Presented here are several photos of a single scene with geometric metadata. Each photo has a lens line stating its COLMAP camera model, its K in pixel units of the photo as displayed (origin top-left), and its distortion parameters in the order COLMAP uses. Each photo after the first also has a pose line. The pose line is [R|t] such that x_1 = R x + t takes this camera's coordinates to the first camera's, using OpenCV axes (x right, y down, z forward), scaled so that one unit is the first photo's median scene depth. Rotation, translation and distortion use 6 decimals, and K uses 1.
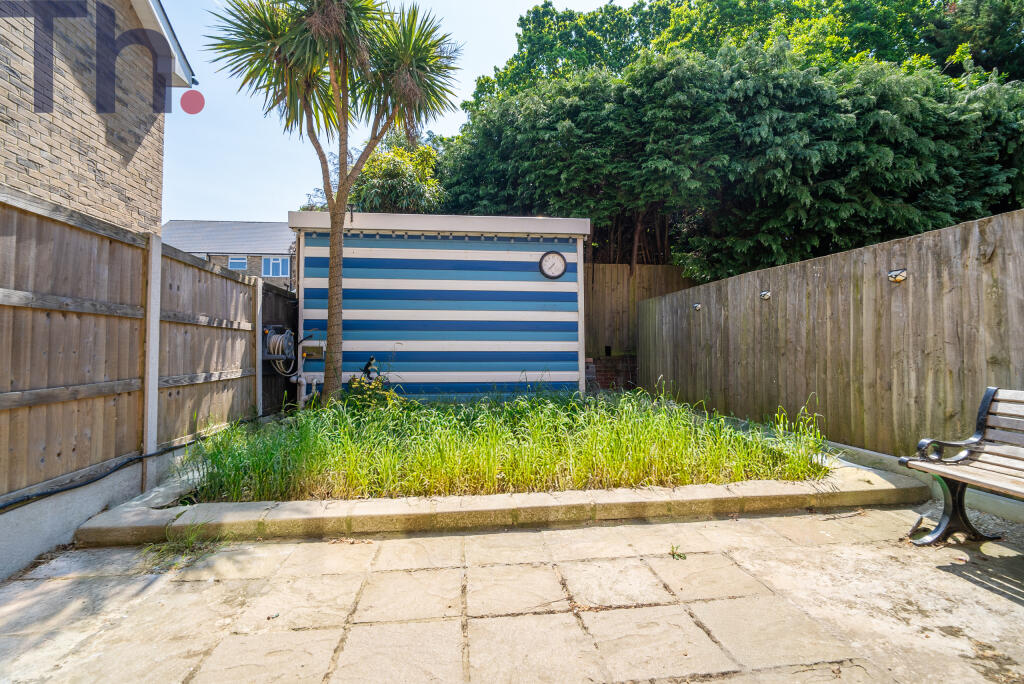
lens RADIAL K [[475.4, 0, 512.0], [0, 475.4, 342.0], [0, 0, 1]] dist [-0.009296, -0.000070]
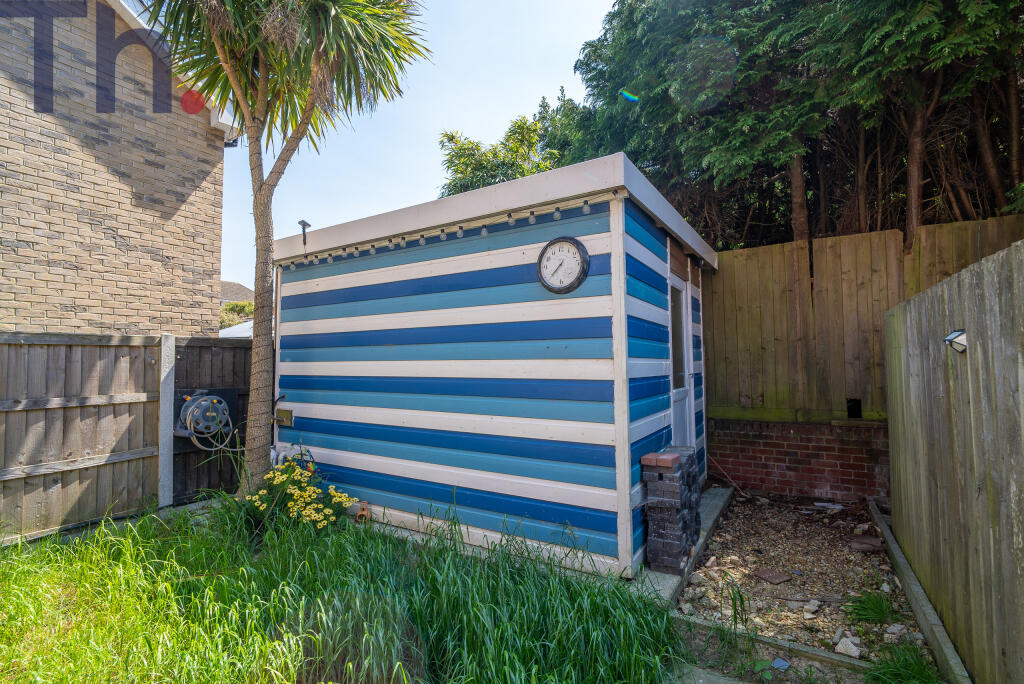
lens RADIAL K [[475.9, 0, 512.0], [0, 475.9, 342.0], [0, 0, 1]] dist [-0.001108, -0.000655]
pose [[0.783998, -0.031297, -0.619974, 0.354541], [0.023016, 0.999507, -0.021351, -0.073747], [0.620337, 0.002470, 0.784331, 0.583926]]
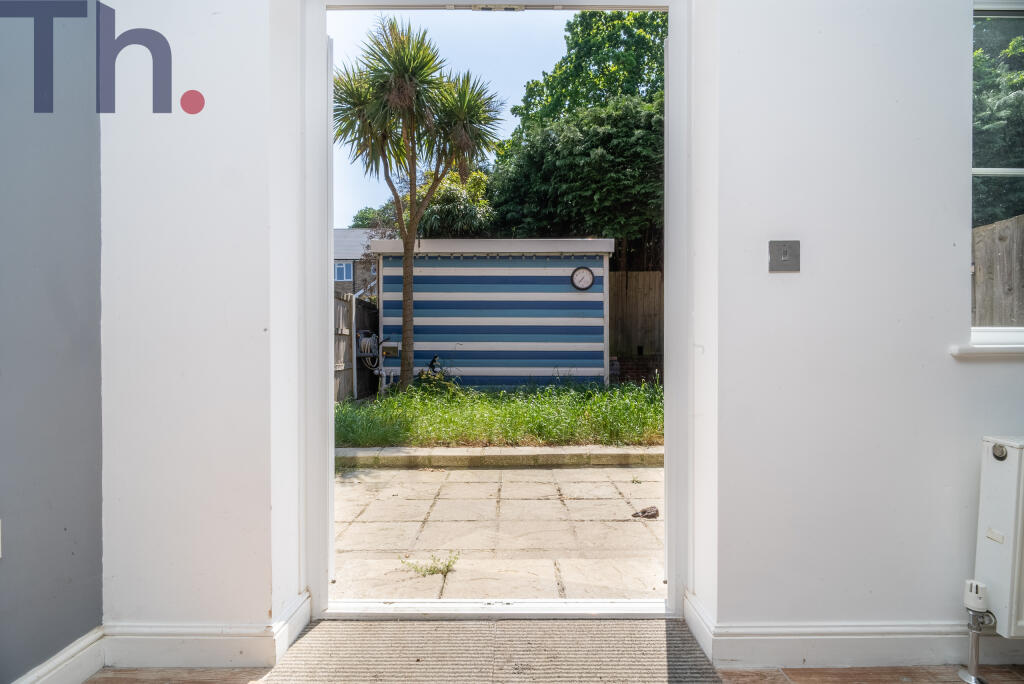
lens RADIAL K [[485.7, 0, 507.9], [0, 485.7, 359.4], [0, 0, 1]] dist [0.000763, -0.000442]
pose [[0.993022, 0.004326, -0.117852, 0.045154], [0.000183, 0.999269, 0.038224, -0.005764], [0.117931, -0.037979, 0.992295, -0.243974]]
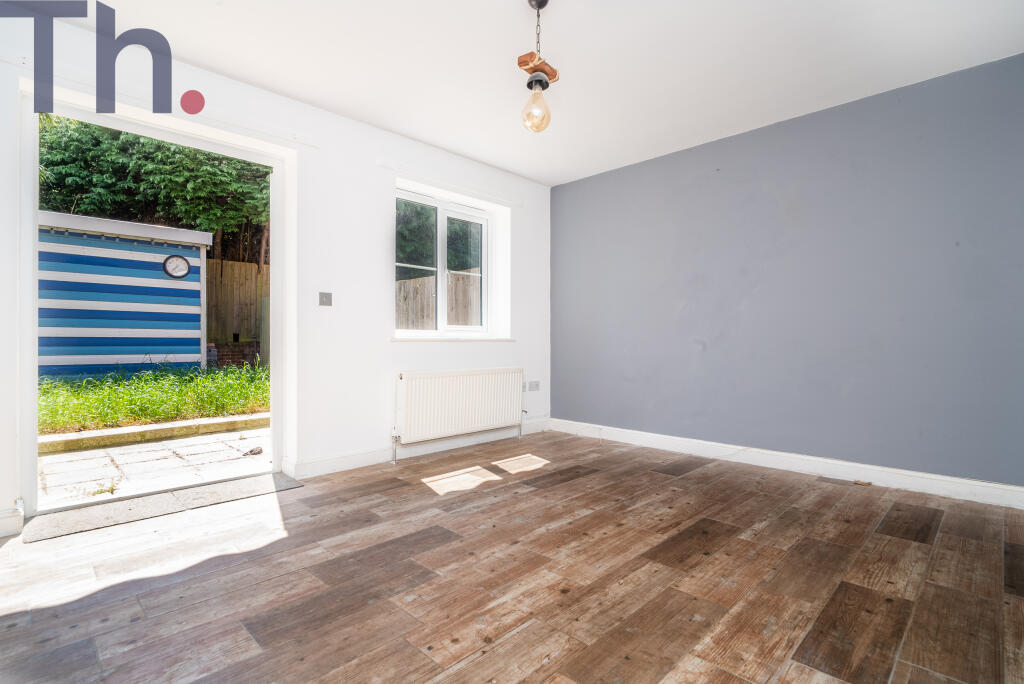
lens RADIAL K [[493.6, 0, 512.0], [0, 493.6, 342.0], [0, 0, 1]] dist [-0.005798, -0.001557]
pose [[0.783600, 0.003862, 0.621254, -0.023726], [-0.021001, 0.999574, 0.020275, -0.013039], [-0.620911, -0.028934, 0.783347, -0.533595]]
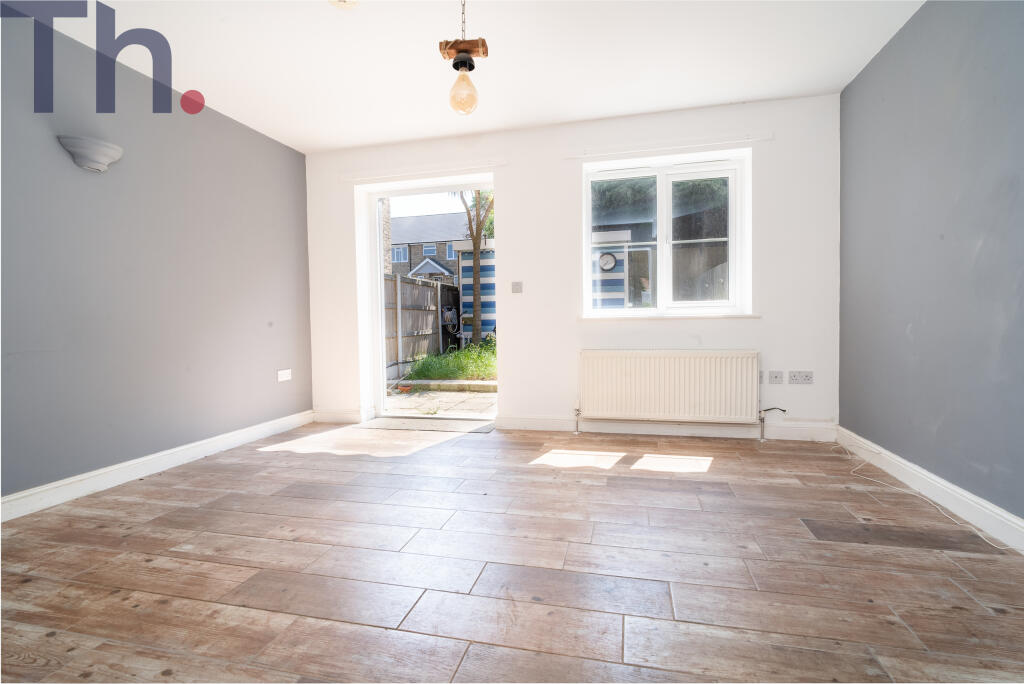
lens RADIAL K [[475.4, 0, 512.0], [0, 475.4, 342.0], [0, 0, 1]] dist [-0.009296, -0.000070]
pose [[0.936850, 0.003731, -0.349711, 0.341067], [0.021480, 0.997441, 0.068185, -0.015105], [0.349070, -0.071391, 0.934373, -0.579510]]
